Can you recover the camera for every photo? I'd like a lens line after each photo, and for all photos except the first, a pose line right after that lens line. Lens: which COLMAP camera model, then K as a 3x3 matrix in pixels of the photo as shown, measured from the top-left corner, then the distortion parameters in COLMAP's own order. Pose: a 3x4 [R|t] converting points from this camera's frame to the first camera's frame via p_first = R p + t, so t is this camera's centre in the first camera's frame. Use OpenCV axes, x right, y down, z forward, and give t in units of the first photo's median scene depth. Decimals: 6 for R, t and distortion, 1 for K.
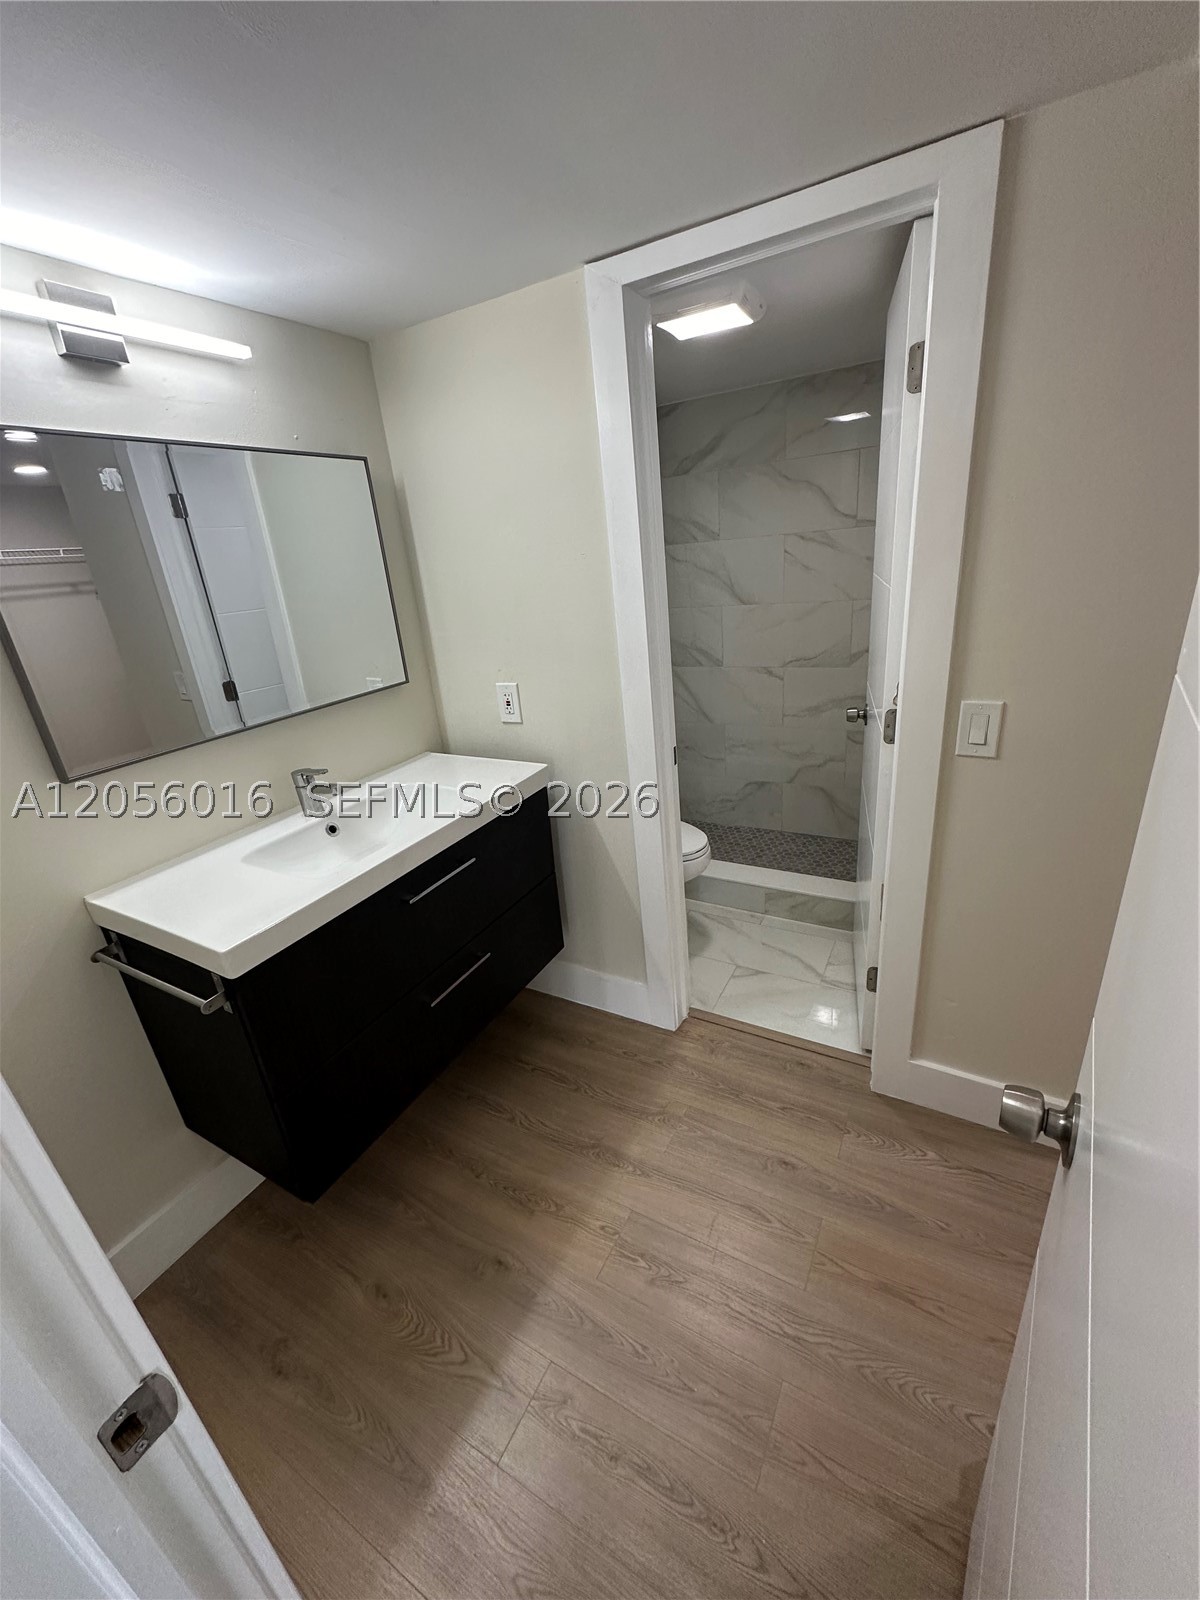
lens RADIAL K [[645.3, 0, 602.7], [0, 645.3, 799.1], [0, 0, 1]] dist [-0.001605, 0.000284]
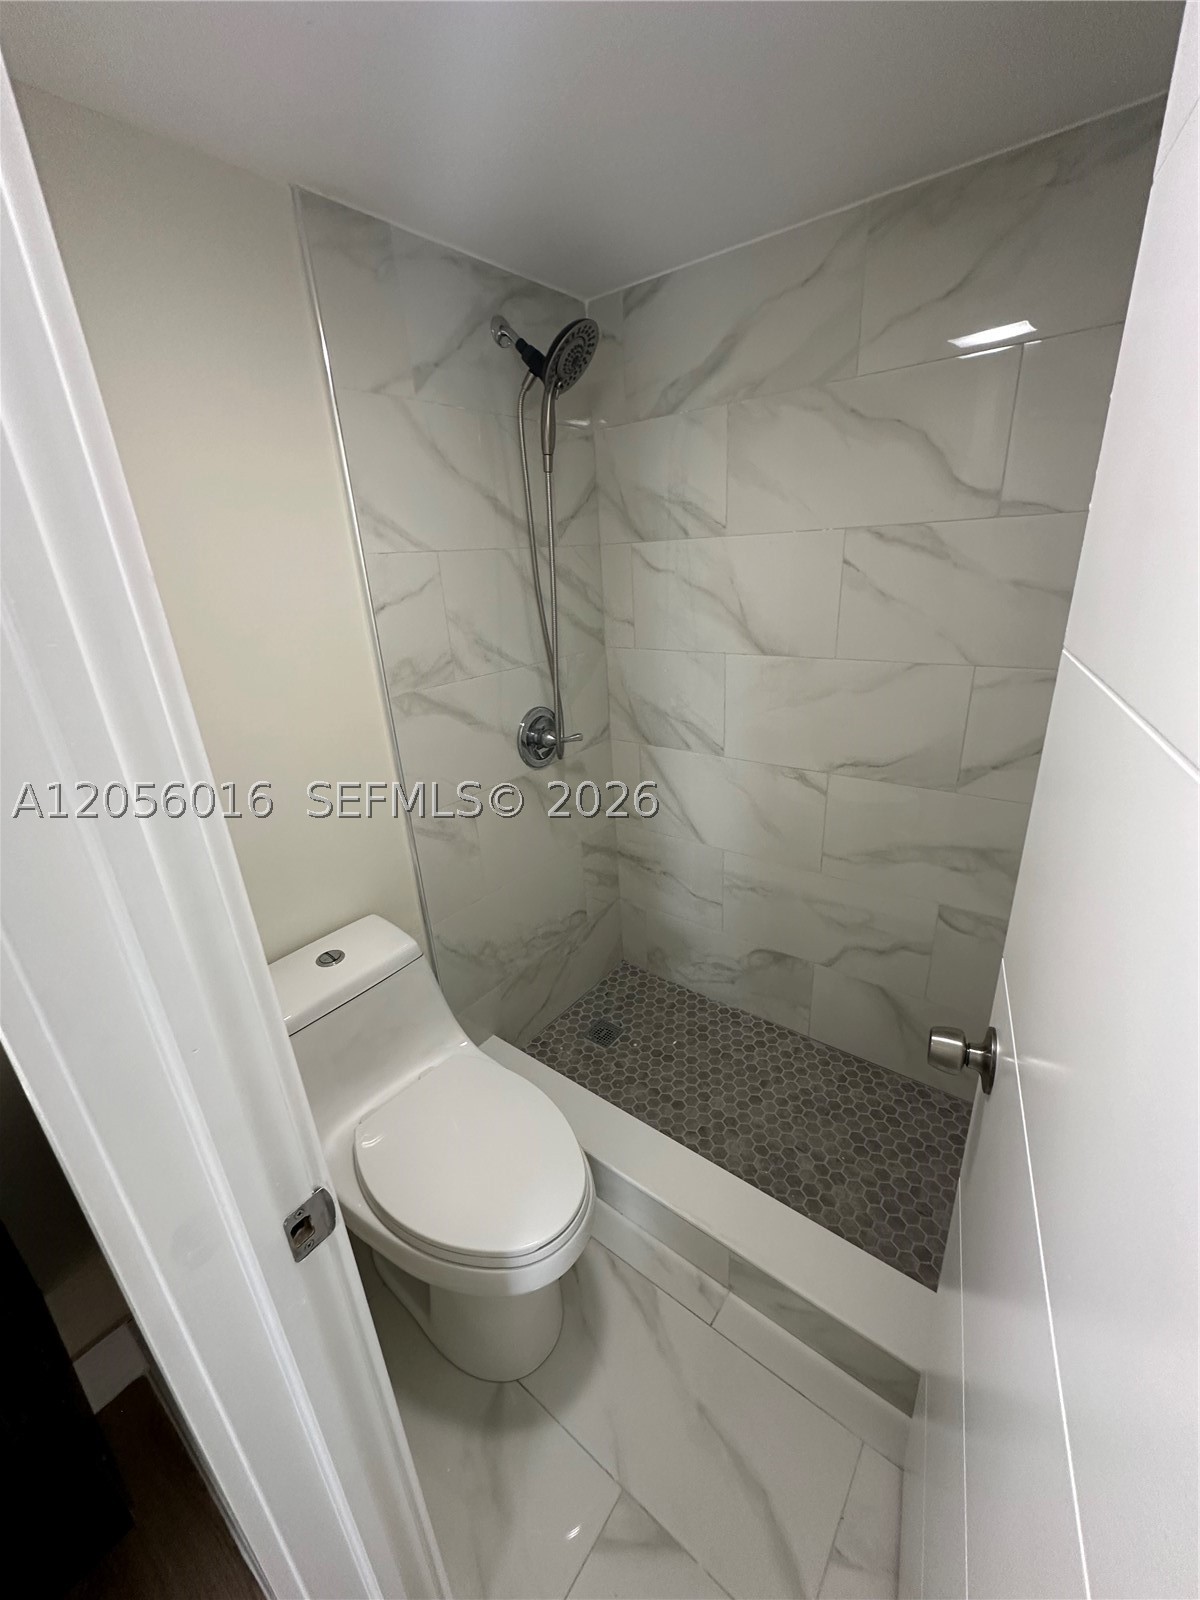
lens RADIAL K [[645.3, 0, 601.8], [0, 645.3, 799.6], [0, 0, 1]] dist [-0.001605, 0.000284]
pose [[0.988015, 0.088871, -0.126204, 0.165883], [-0.088978, 0.996022, 0.004805, -0.171760], [0.126129, 0.006482, 0.991993, 0.444664]]
